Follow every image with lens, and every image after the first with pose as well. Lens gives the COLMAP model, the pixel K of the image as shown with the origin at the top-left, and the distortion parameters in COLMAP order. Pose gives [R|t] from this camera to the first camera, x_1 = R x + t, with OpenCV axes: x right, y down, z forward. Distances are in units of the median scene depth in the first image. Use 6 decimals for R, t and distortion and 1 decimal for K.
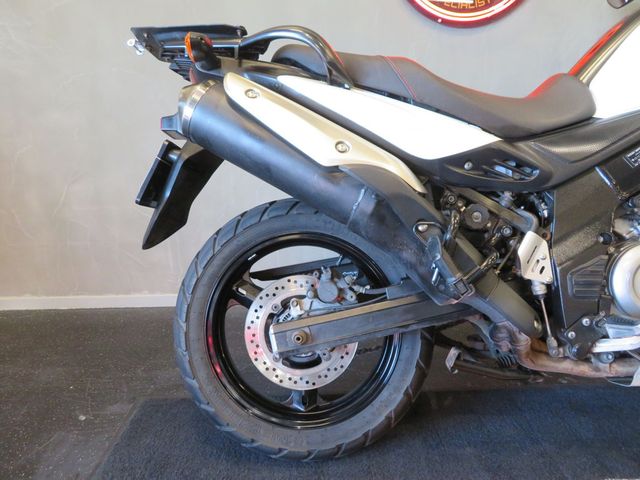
lens RADIAL K [[458.5, 0, 320.0], [0, 458.5, 240.0], [0, 0, 1]] dist [-0.005656, 0.001633]
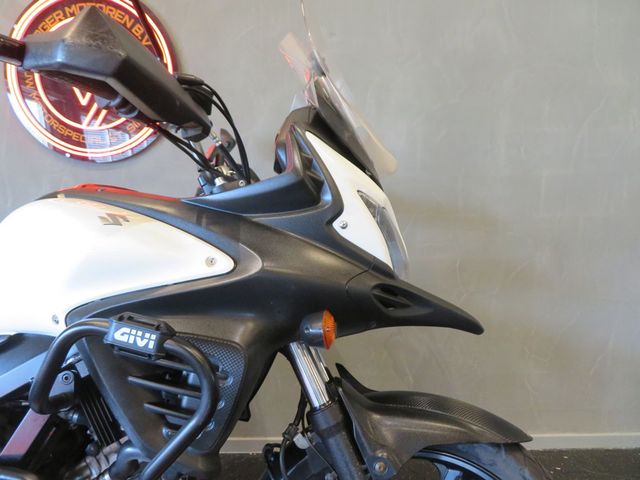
lens RADIAL K [[455.4, 0, 320.0], [0, 455.4, 240.0], [0, 0, 1]] dist [-0.006695, -0.002446]
pose [[0.999300, 0.031415, 0.020320, 1.322408], [-0.029058, 0.993791, -0.107403, -0.397281], [-0.023568, 0.106738, 0.994008, 0.176286]]
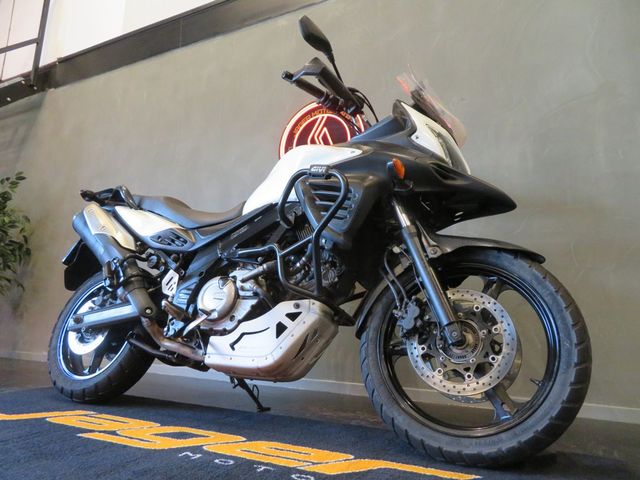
lens RADIAL K [[460.2, 0, 323.2], [0, 460.2, 242.6], [0, 0, 1]] dist [-0.004663, -0.001152]
pose [[0.898655, -0.014183, -0.438426, 1.771065], [-0.165866, 0.914284, -0.369558, 0.457971], [0.406088, 0.404825, 0.819274, -0.347033]]
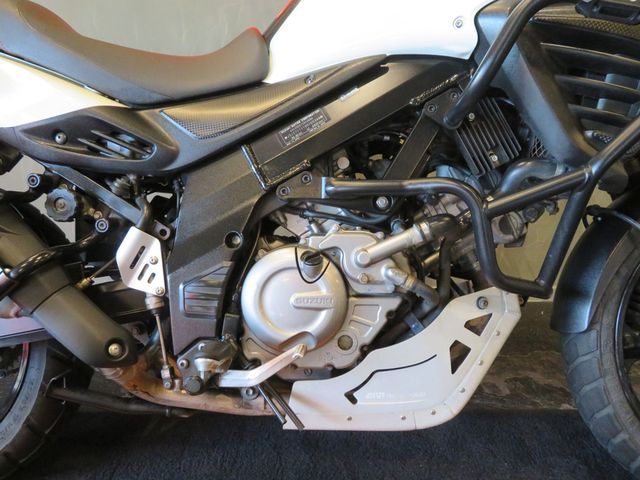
lens RADIAL K [[455.4, 0, 320.0], [0, 455.4, 240.0], [0, 0, 1]] dist [-0.006695, -0.002446]
pose [[0.999411, 0.033591, -0.006986, 0.729795], [-0.033389, 0.999070, 0.027280, -0.026507], [0.007896, -0.027031, 0.999603, 0.232392]]
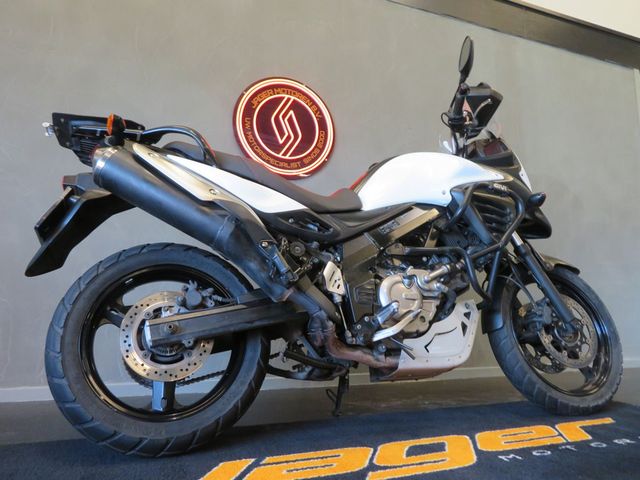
lens RADIAL K [[456.3, 0, 323.6], [0, 456.3, 242.5], [0, 0, 1]] dist [-0.010505, -0.002468]
pose [[0.923825, 0.099320, 0.369706, -0.140479], [0.055029, 0.921273, -0.385003, 0.493948], [-0.378839, 0.376020, 0.845630, -0.325761]]
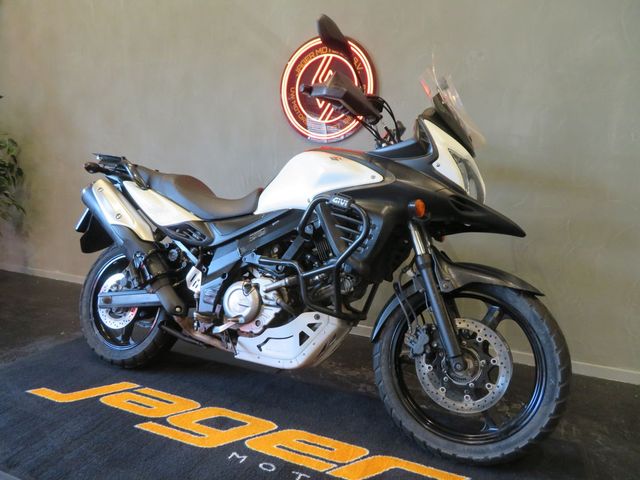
lens RADIAL K [[460.2, 0, 323.2], [0, 460.2, 242.6], [0, 0, 1]] dist [-0.004663, -0.001152]
pose [[0.913923, 0.124694, -0.386259, 1.657441], [-0.159081, 0.985546, -0.058240, -0.089493], [0.373414, 0.114674, 0.920550, -0.636729]]
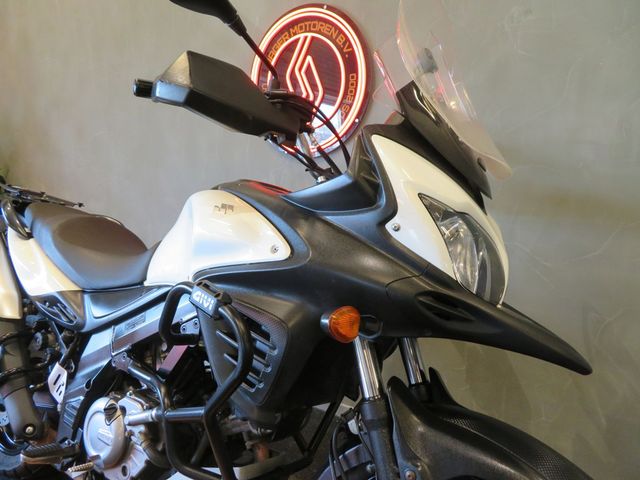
lens RADIAL K [[458.5, 0, 320.0], [0, 458.5, 240.0], [0, 0, 1]] dist [-0.005656, 0.001633]
pose [[0.834779, 0.127867, -0.535531, 1.681852], [-0.165914, 0.985866, -0.023234, -0.444850], [0.524992, 0.108247, 0.844196, 0.212968]]
